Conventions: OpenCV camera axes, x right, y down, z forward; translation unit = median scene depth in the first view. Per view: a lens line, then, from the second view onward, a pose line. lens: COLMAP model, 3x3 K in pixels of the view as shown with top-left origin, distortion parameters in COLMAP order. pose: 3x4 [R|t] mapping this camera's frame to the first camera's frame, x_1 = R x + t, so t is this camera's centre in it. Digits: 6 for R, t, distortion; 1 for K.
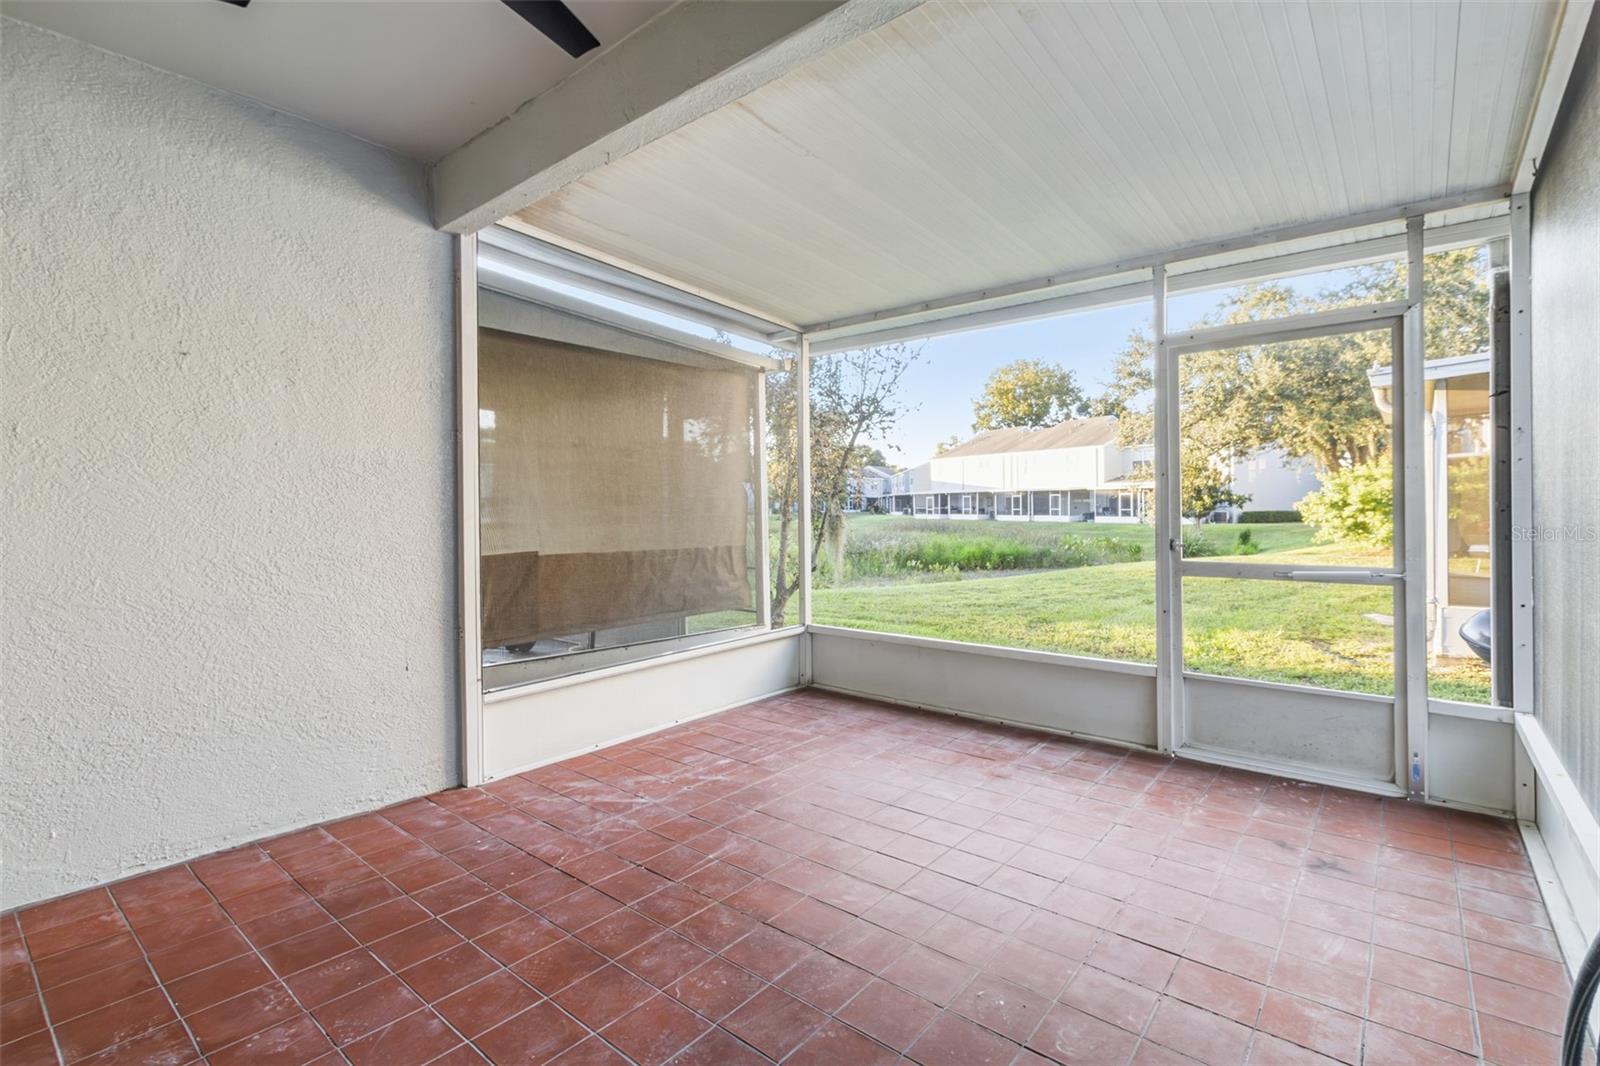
lens RADIAL K [[736.9, 0, 800.0], [0, 736.9, 533.0], [0, 0, 1]] dist [0.003978, 0.000159]
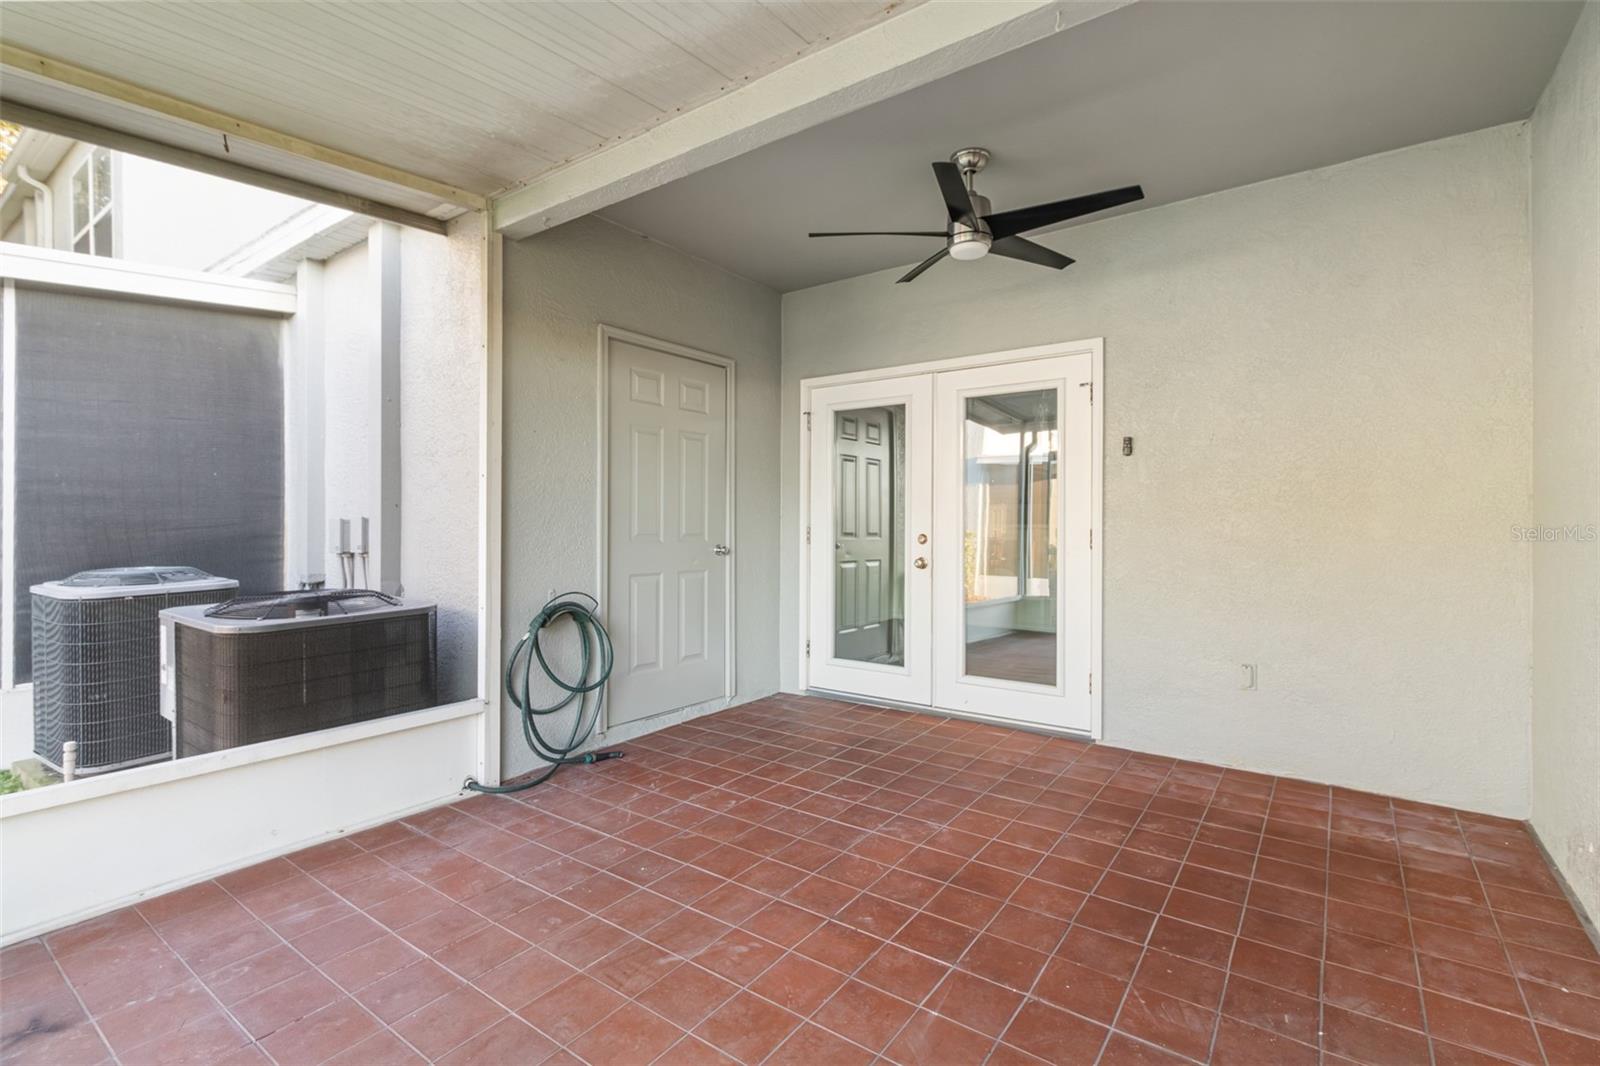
lens RADIAL K [[736.9, 0, 800.0], [0, 736.9, 533.0], [0, 0, 1]] dist [0.003978, 0.000159]
pose [[-0.998052, 0.008455, -0.061805, 0.005685], [0.005767, 0.999035, 0.043547, -0.004723], [0.062113, 0.043106, -0.997138, 0.224291]]
